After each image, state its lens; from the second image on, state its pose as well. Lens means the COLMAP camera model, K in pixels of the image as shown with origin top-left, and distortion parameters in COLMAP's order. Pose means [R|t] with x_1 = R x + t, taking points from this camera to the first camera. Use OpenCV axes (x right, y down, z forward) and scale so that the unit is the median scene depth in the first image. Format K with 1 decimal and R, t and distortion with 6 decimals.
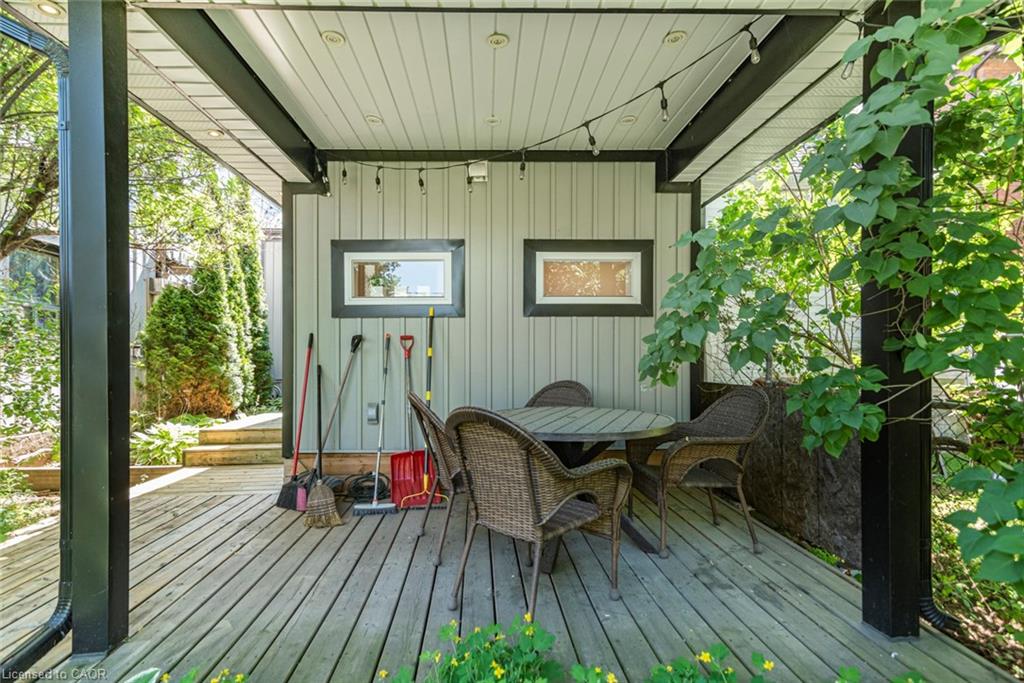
lens RADIAL K [[498.2, 0, 480.9], [0, 498.2, 367.0], [0, 0, 1]] dist [0.014587, 0.000178]
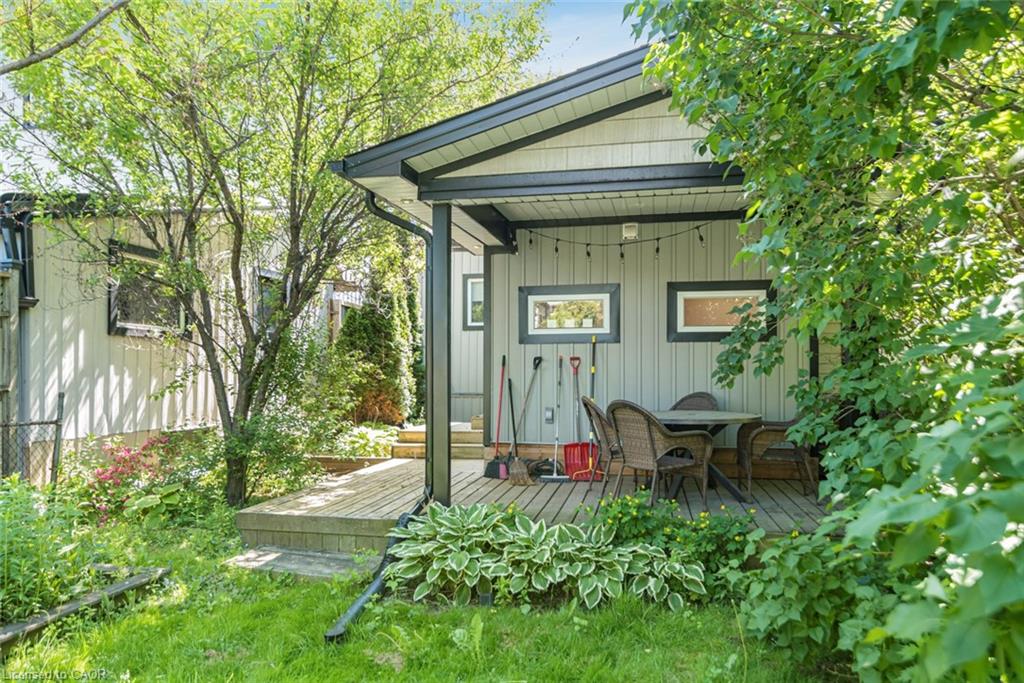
lens RADIAL K [[709.6, 0, 439.4], [0, 709.6, 362.7], [0, 0, 1]] dist [-0.002077, 0.000055]
pose [[0.958081, 0.000467, -0.286497, 0.046565], [-0.008498, 0.999605, -0.026788, 0.005485], [0.286371, 0.028100, 0.957707, -0.904847]]
